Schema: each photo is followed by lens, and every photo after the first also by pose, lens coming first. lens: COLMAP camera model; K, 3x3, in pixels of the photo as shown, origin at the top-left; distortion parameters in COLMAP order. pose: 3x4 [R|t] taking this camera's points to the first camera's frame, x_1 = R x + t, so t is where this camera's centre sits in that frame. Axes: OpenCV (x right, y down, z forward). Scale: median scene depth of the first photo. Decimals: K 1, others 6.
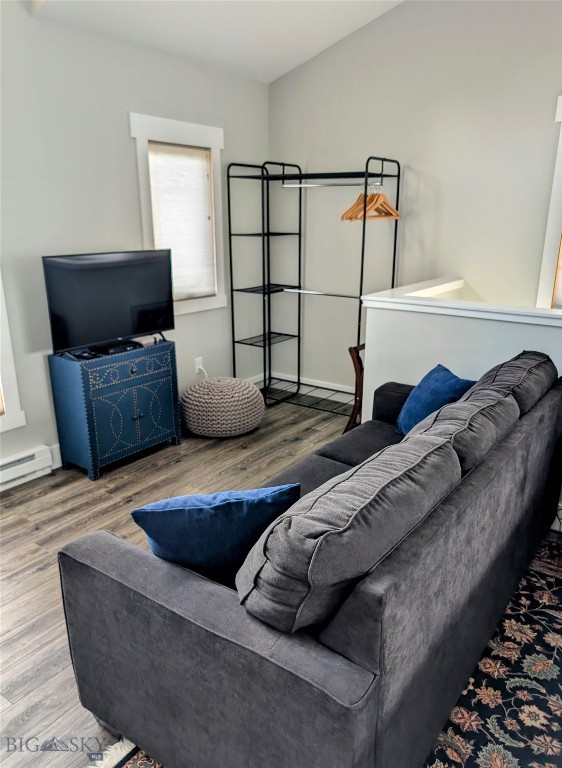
lens RADIAL K [[575.5, 0, 296.6], [0, 575.5, 404.1], [0, 0, 1]] dist [0.008275, 0.002142]
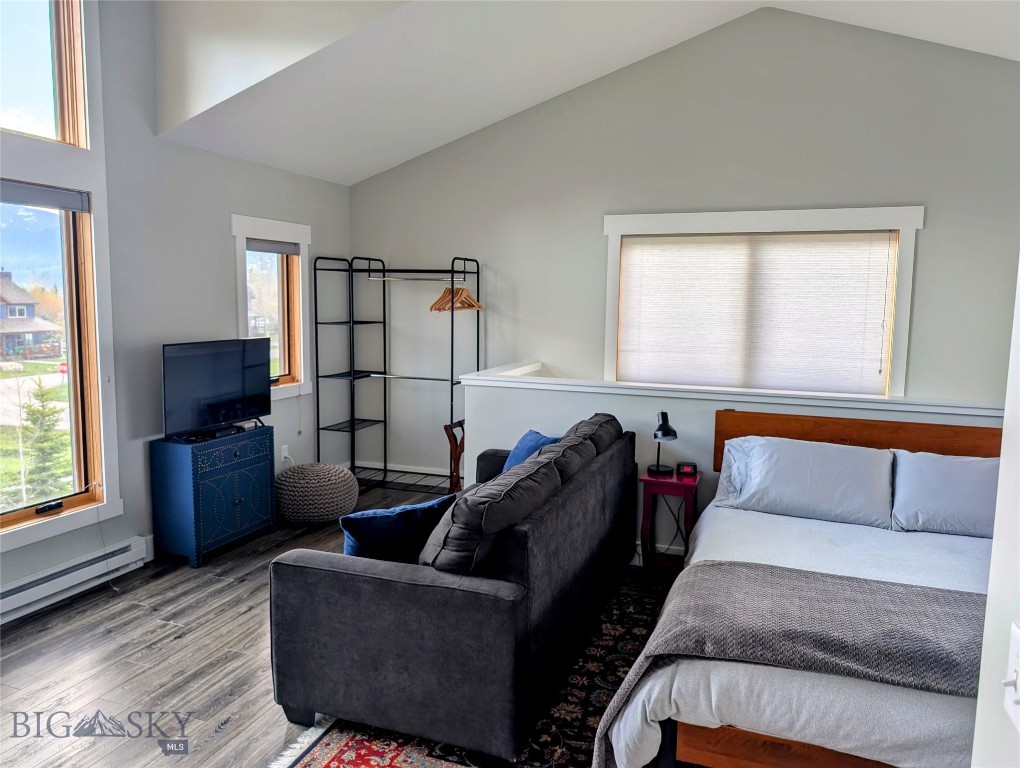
lens RADIAL K [[734.3, 0, 511.4], [0, 734.3, 380.0], [0, 0, 1]] dist [0.066651, -0.078891]
pose [[0.968033, -0.023115, 0.249757, -0.130108], [0.072911, 0.978680, -0.192015, 0.092834], [-0.239993, 0.204087, 0.949079, -0.349752]]
